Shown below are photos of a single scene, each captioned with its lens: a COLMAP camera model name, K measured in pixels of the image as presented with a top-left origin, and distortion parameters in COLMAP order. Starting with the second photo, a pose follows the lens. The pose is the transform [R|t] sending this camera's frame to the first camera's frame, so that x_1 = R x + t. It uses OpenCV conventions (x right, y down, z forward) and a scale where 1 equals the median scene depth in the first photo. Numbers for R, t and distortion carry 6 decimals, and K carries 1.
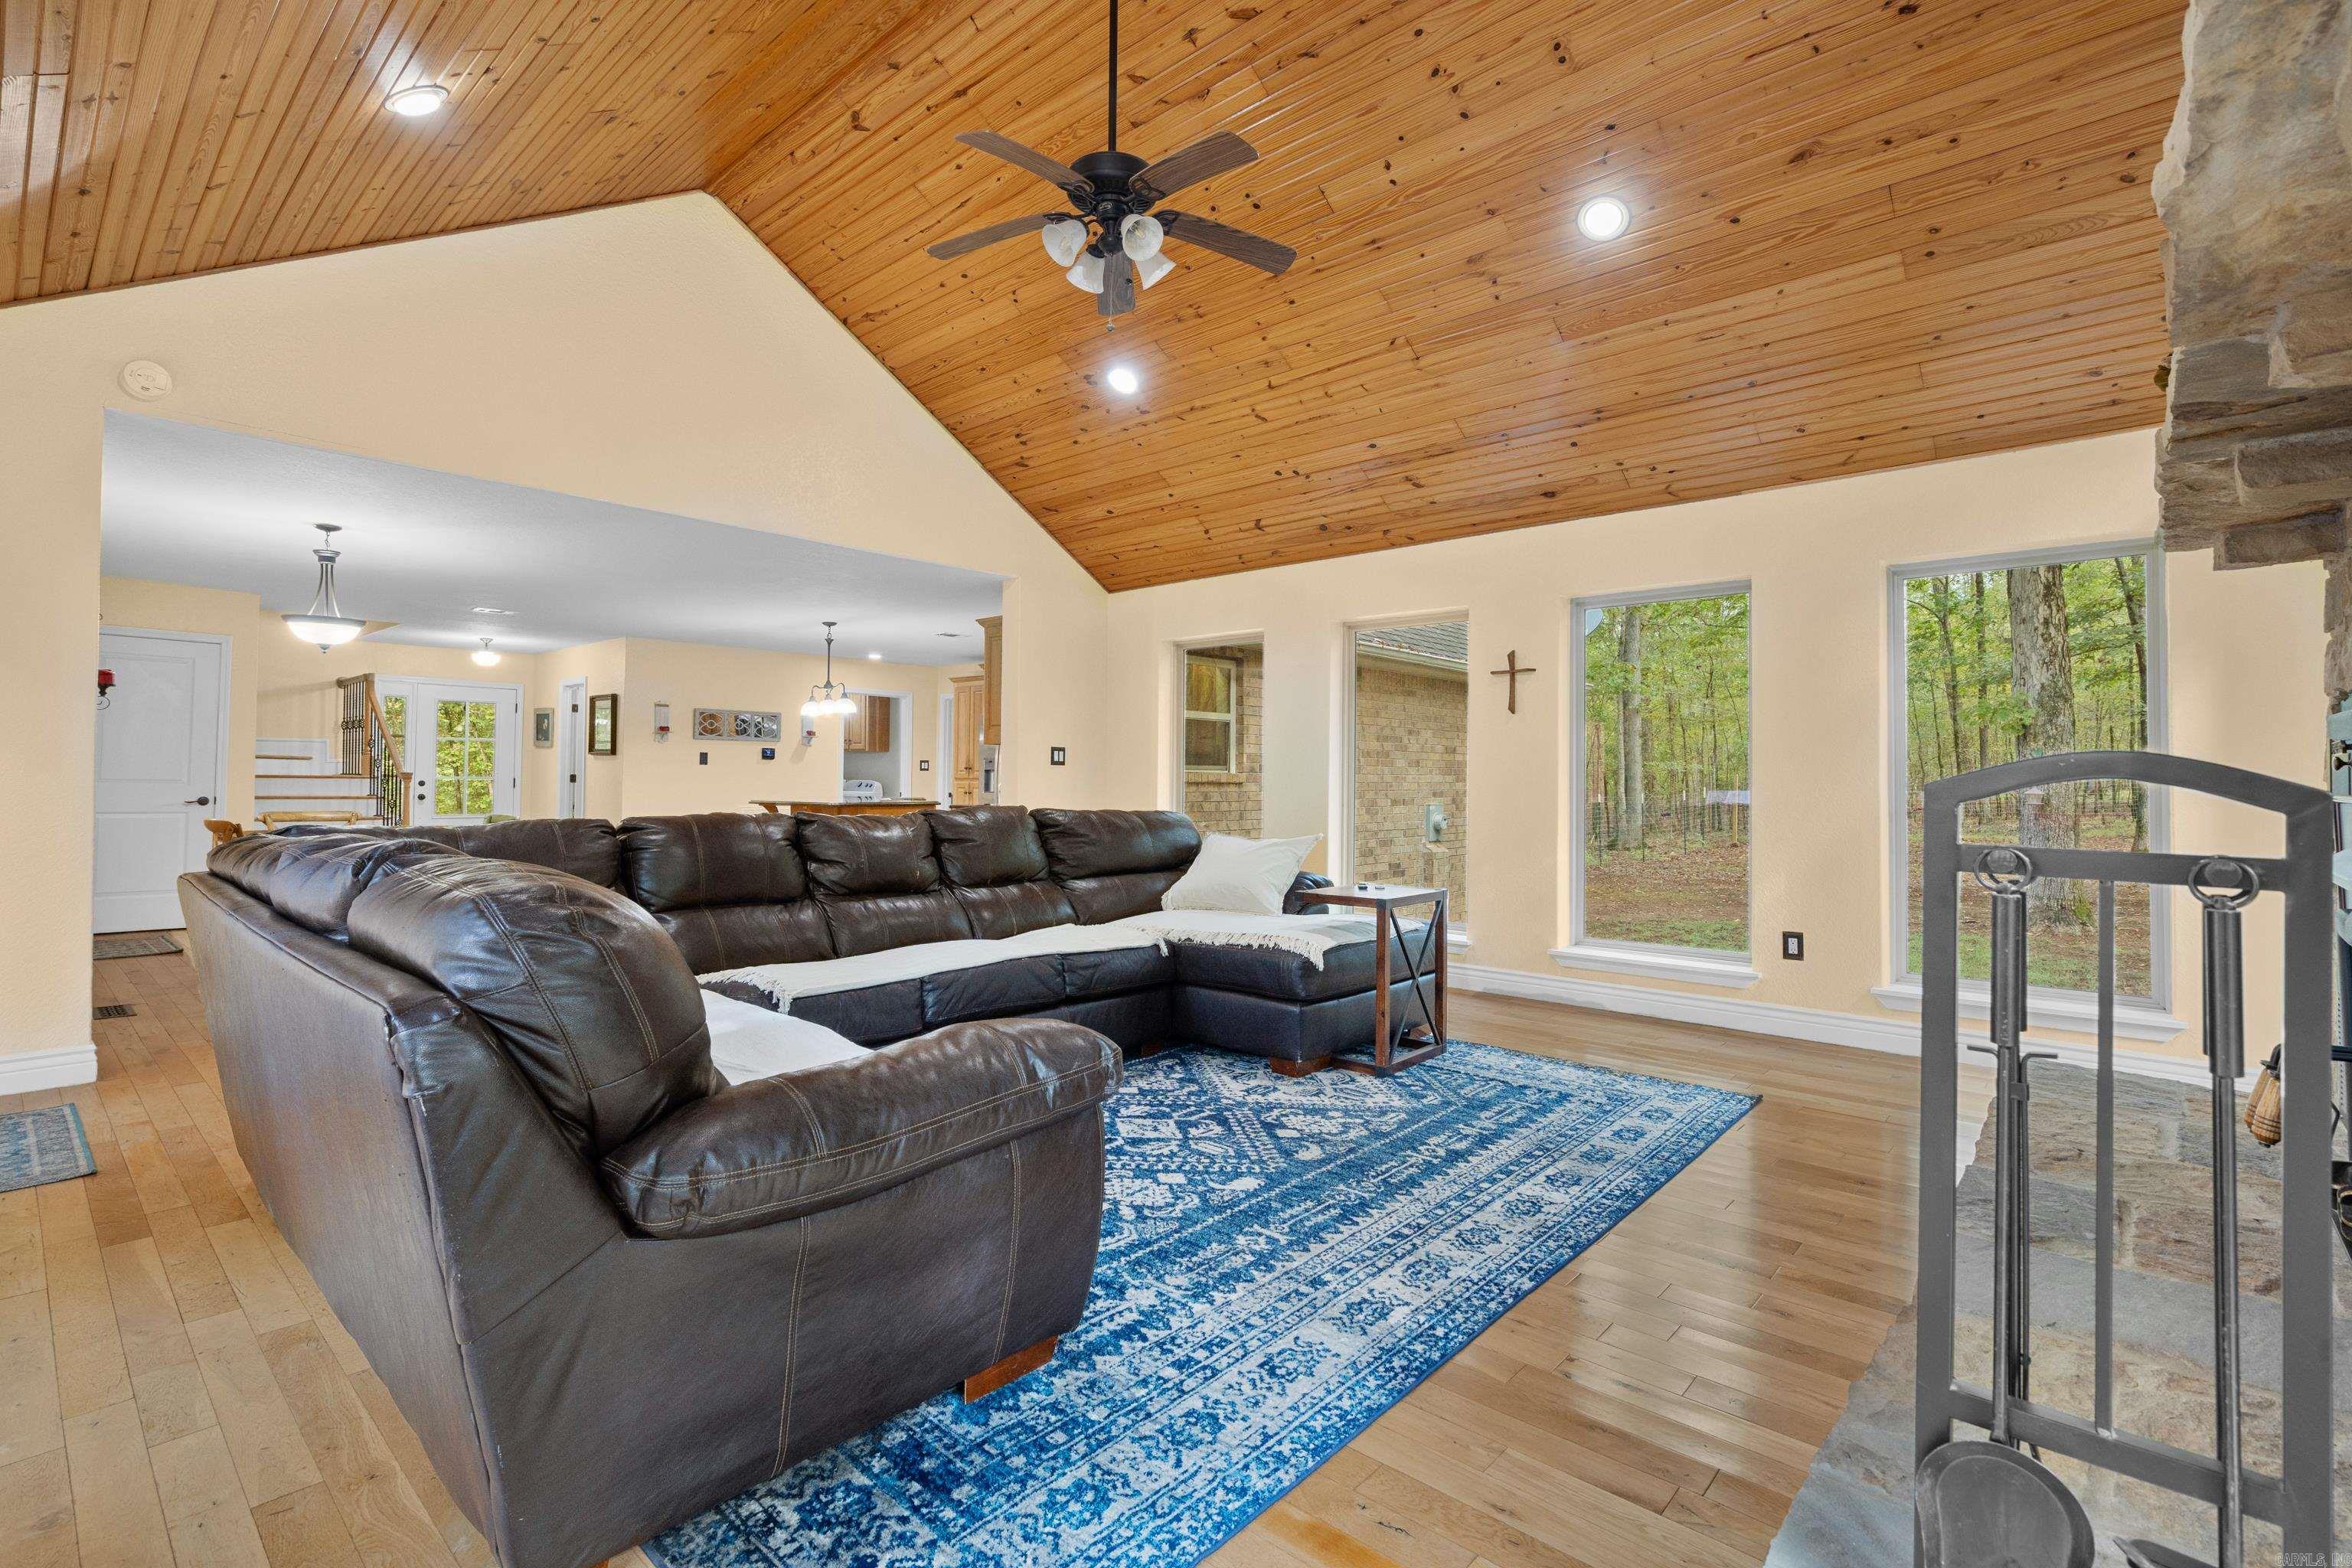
lens RADIAL K [[1076.2, 0, 1173.6], [0, 1076.2, 760.6], [0, 0, 1]] dist [-0.001747, 0.000517]
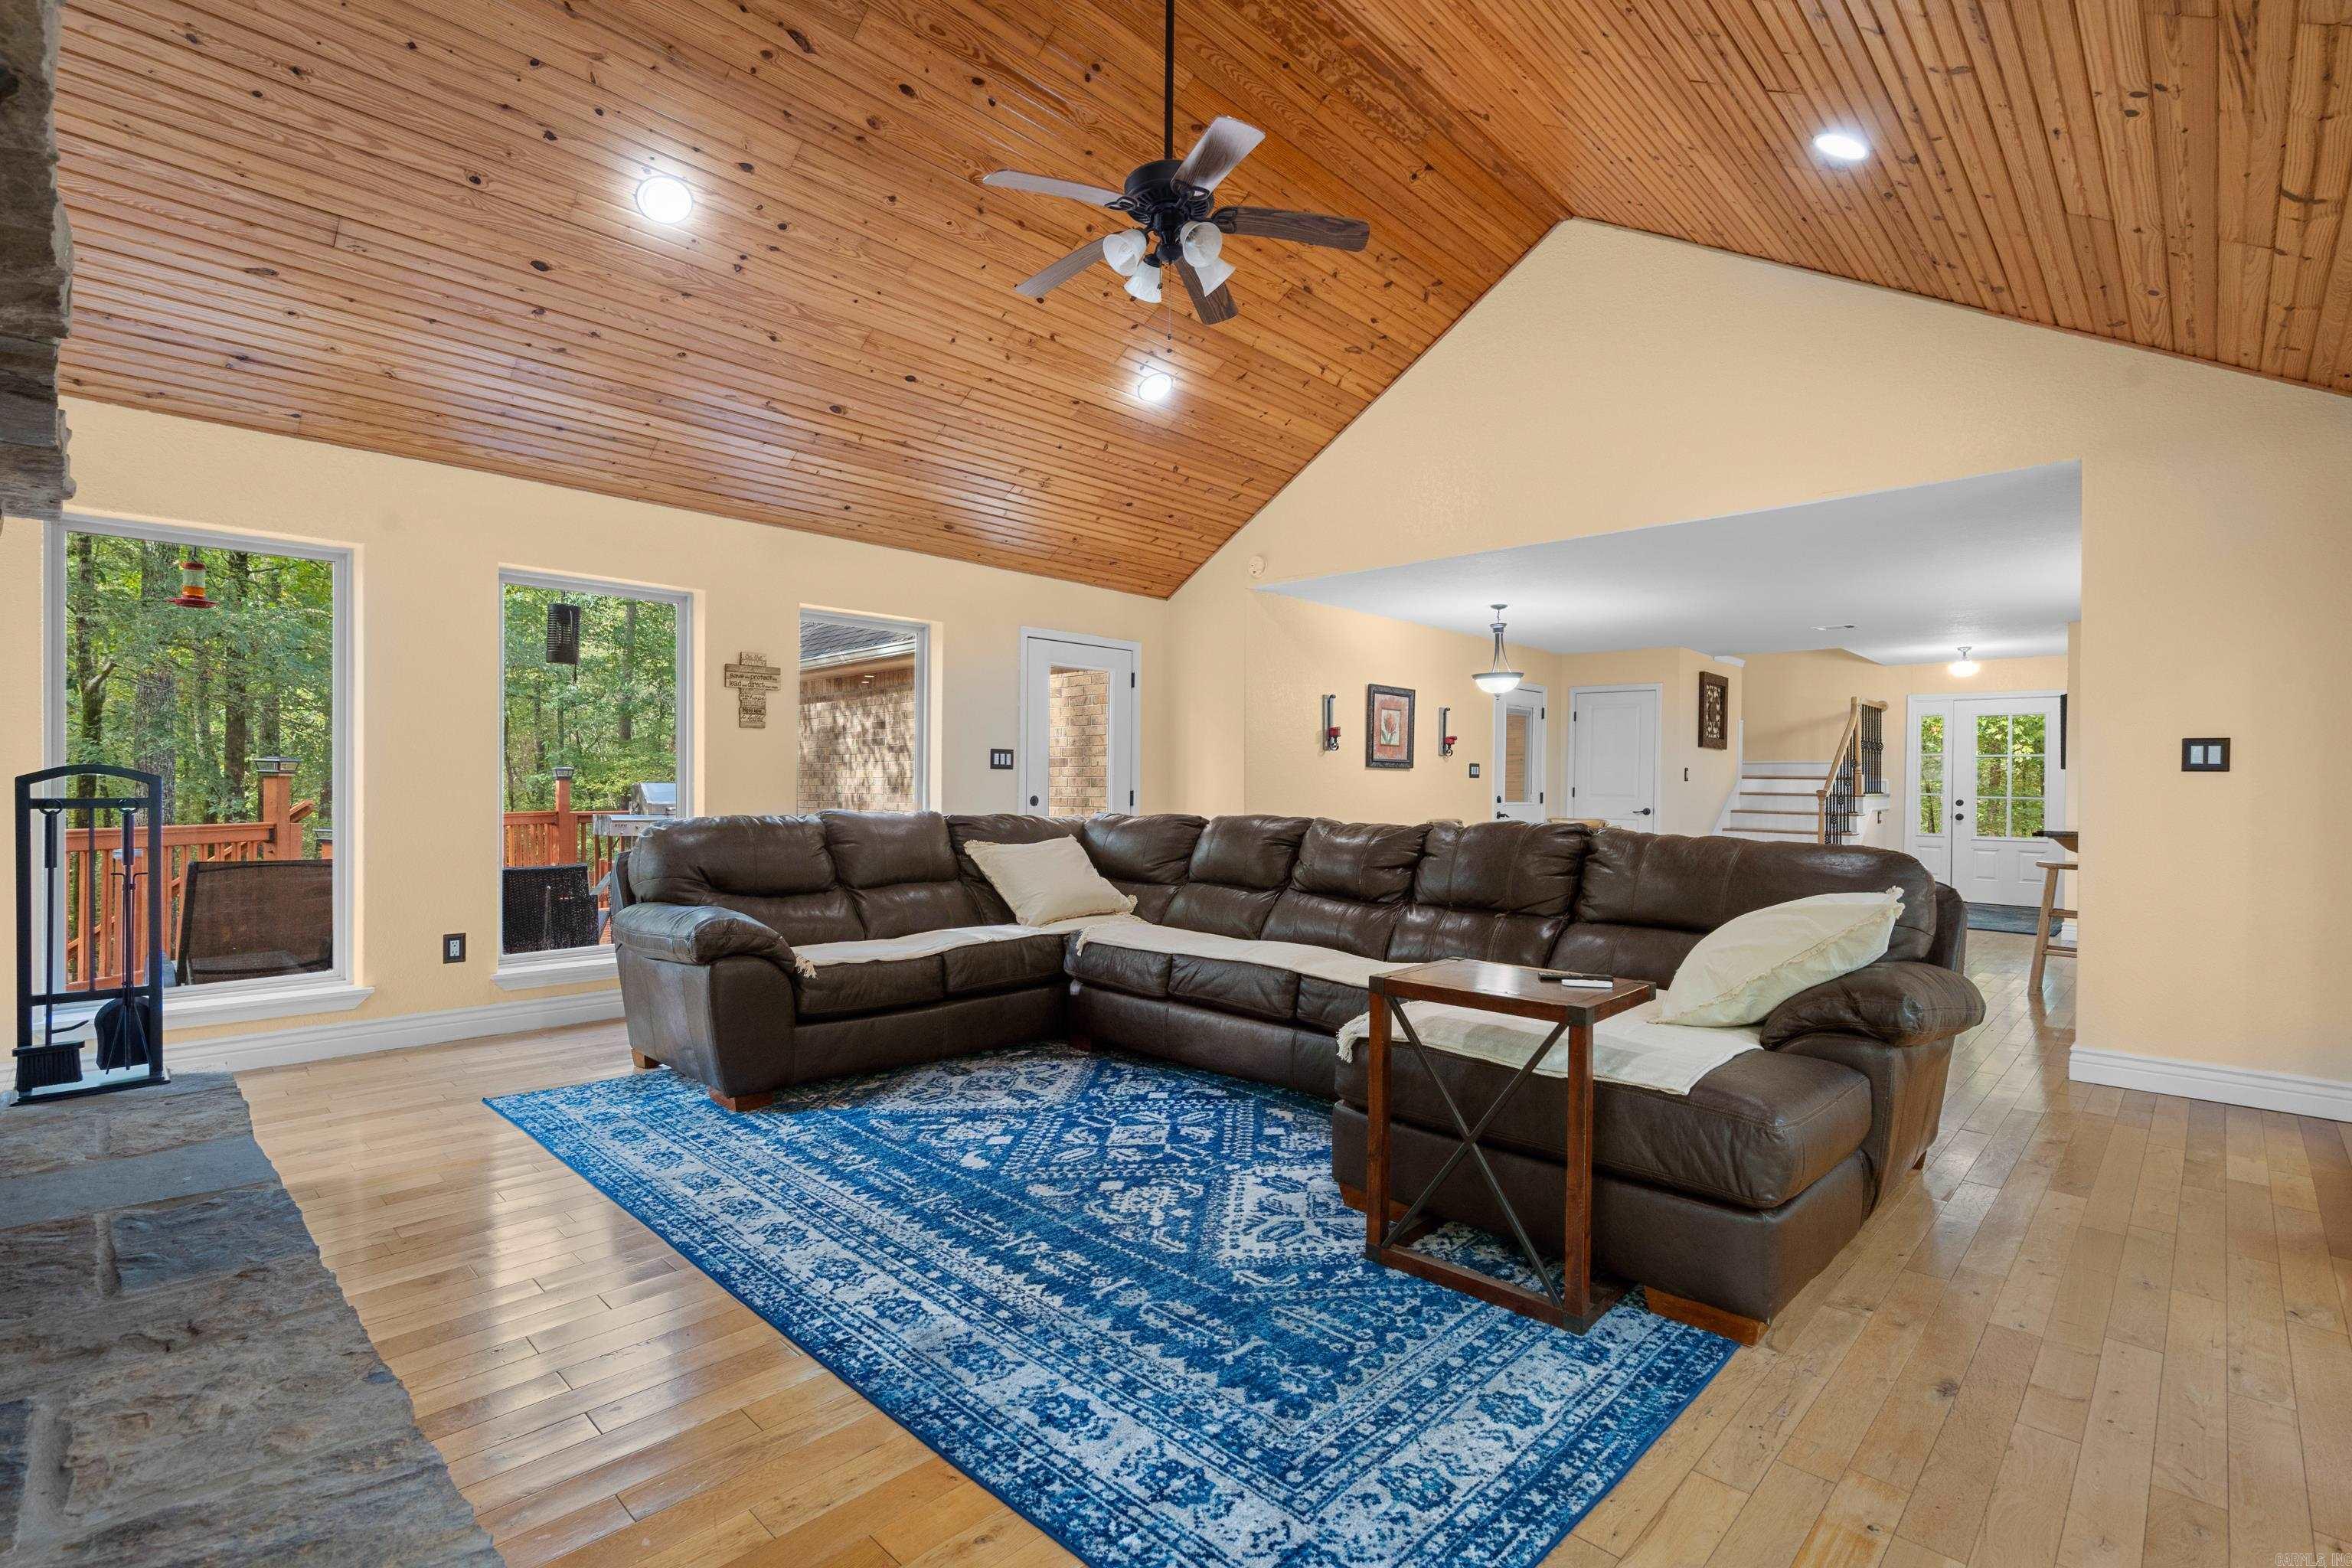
lens RADIAL K [[1076.7, 0, 1169.5], [0, 1076.7, 780.9], [0, 0, 1]] dist [0.000180, 0.000829]
pose [[-0.038690, -0.012466, -0.999173, 0.952414], [0.008154, 0.999885, -0.012791, 0.026015], [0.999218, -0.008642, -0.038584, 1.044480]]
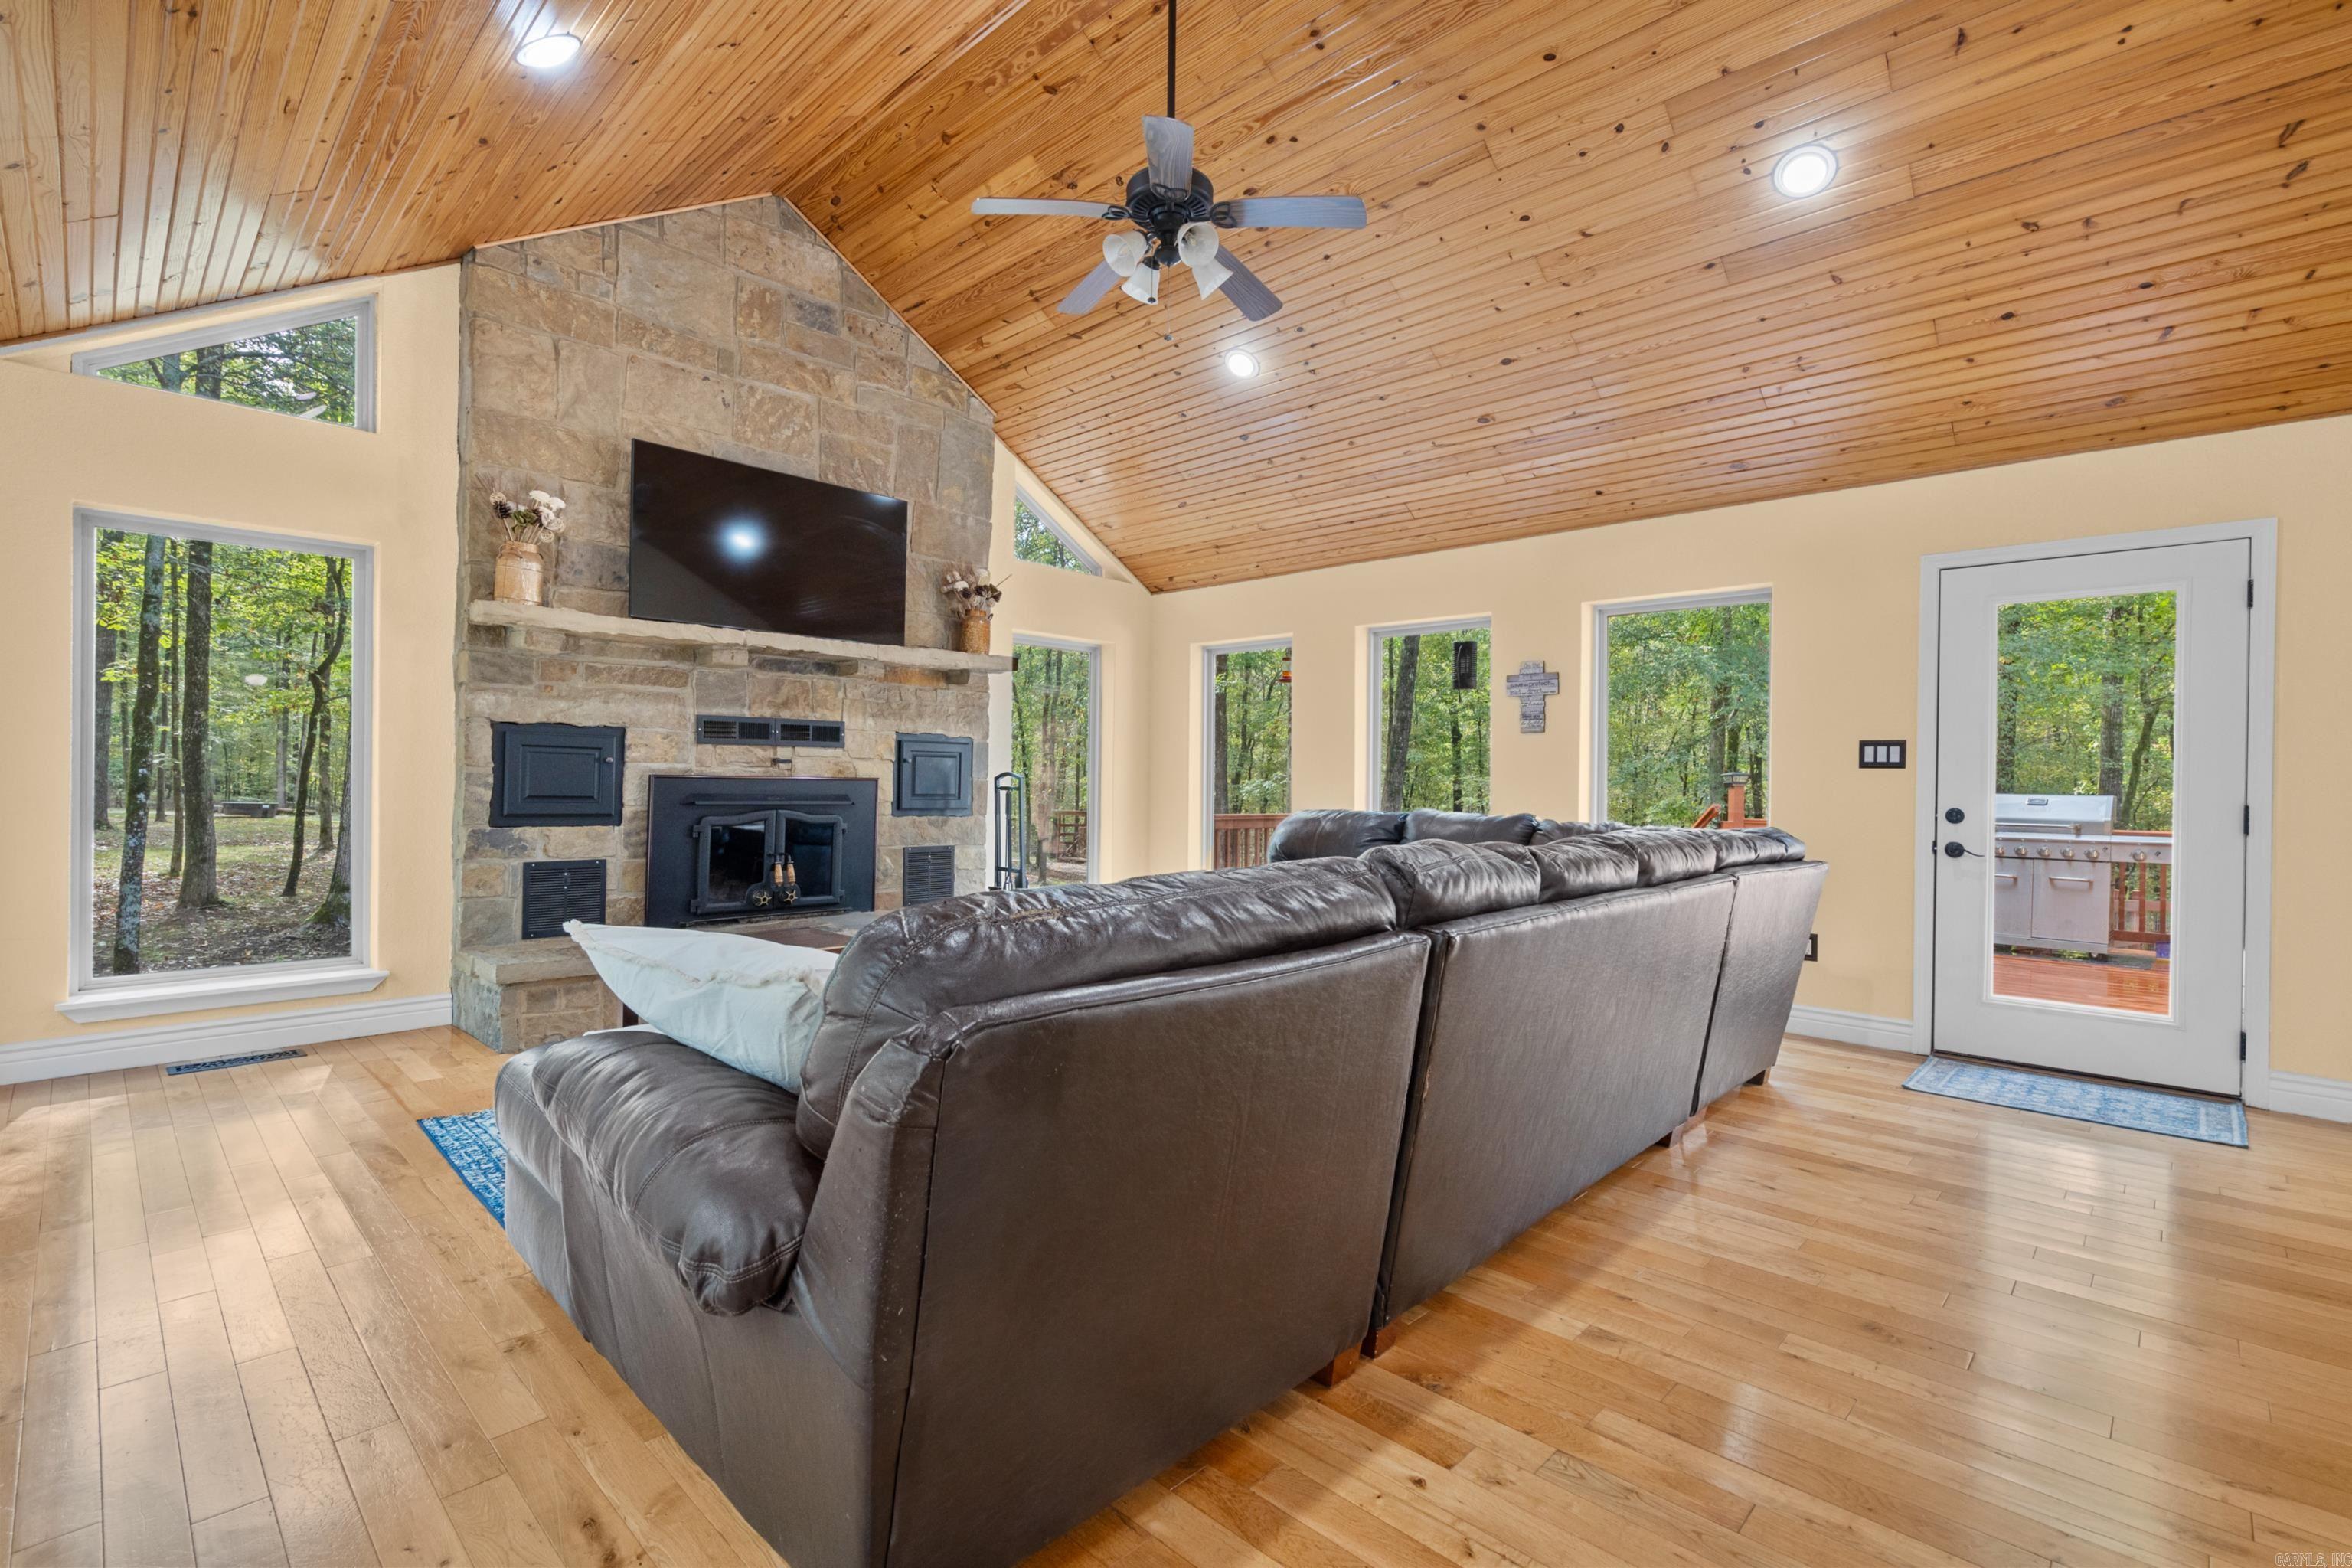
lens RADIAL K [[1062.2, 0, 1170.8], [0, 1062.2, 781.1], [0, 0, 1]] dist [-0.003569, 0.000575]
pose [[-0.999181, -0.022015, 0.033959, -0.104979], [-0.022490, 0.999653, -0.013695, 0.031756], [-0.033646, -0.014448, -0.999329, 2.019953]]
